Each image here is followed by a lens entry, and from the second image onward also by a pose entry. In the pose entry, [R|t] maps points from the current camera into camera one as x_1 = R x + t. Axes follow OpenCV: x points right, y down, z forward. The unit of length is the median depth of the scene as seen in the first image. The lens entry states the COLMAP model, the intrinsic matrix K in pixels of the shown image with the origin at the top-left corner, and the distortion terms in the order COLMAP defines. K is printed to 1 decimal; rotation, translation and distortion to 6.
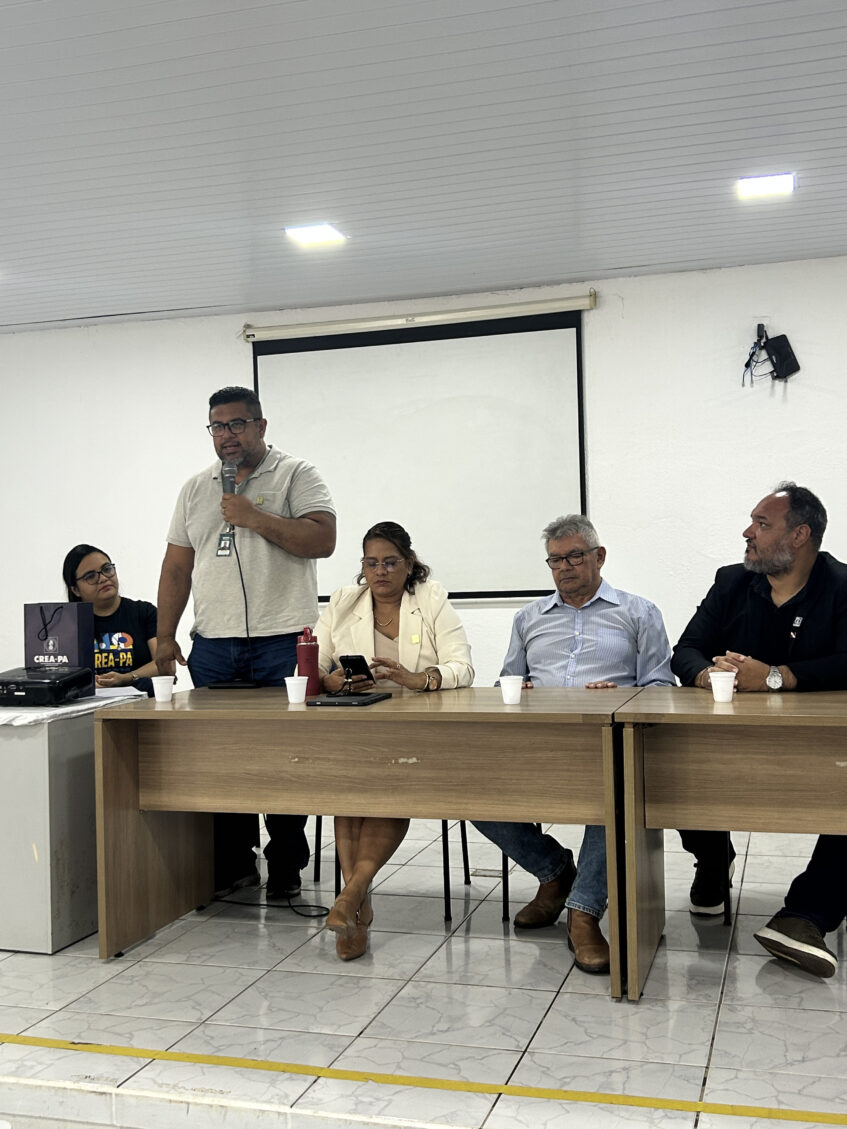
lens RADIAL K [[1235.5, 0, 422.7], [0, 1235.5, 571.7], [0, 0, 1]] dist [0.133406, -0.375342]
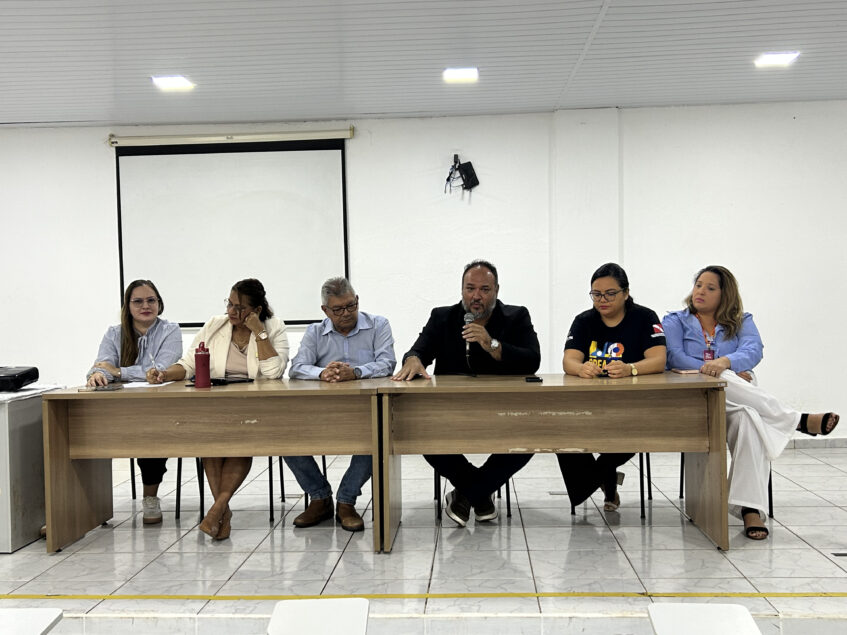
lens RADIAL K [[923.1, 0, 423.5], [0, 923.1, 317.5], [0, 0, 1]] dist [0.117257, -0.302038]
pose [[0.971863, 0.004901, 0.235495, -0.074611], [-0.006690, 0.999955, 0.006799, 0.005026], [-0.235451, -0.008183, 0.971852, -0.225988]]
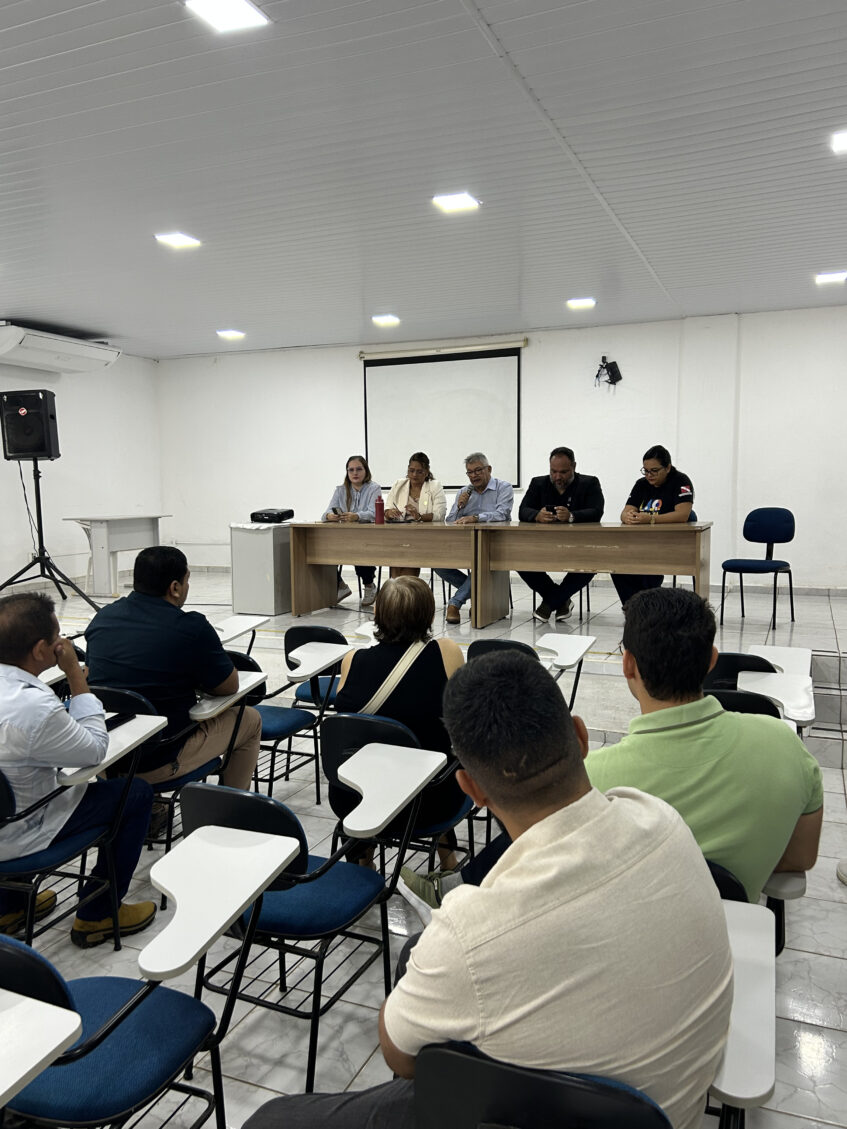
lens RADIAL K [[890.0, 0, 422.2], [0, 890.0, 579.7], [0, 0, 1]] dist [0.070331, -0.001297]
pose [[0.994147, 0.028514, -0.104205, 0.206997], [-0.016657, 0.993462, 0.112939, 0.010141], [0.106745, -0.110542, 0.988122, -0.817341]]
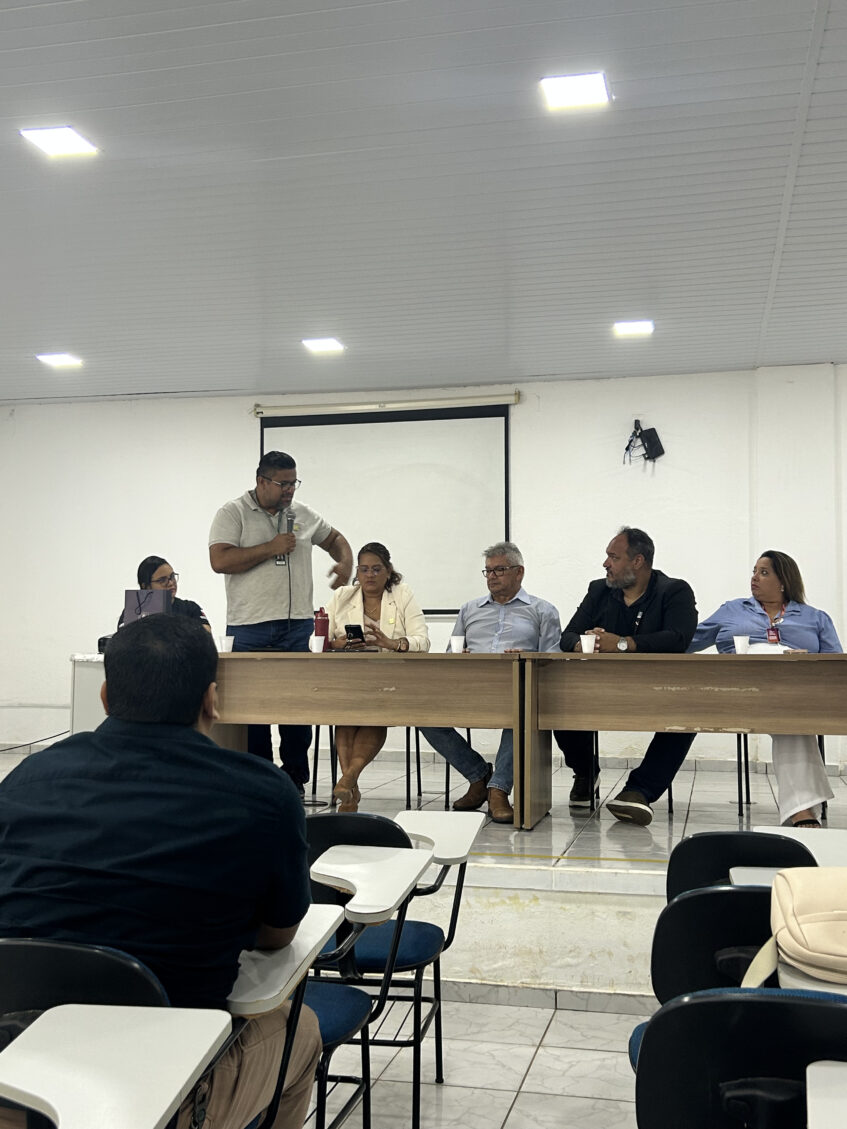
lens RADIAL K [[1235.5, 0, 422.7], [0, 1235.5, 571.7], [0, 0, 1]] dist [0.133406, -0.375342]
pose [[0.997908, 0.031708, 0.056349, -0.058521], [-0.028164, 0.997641, -0.062602, 0.094739], [-0.058201, 0.060884, 0.996447, -0.527151]]
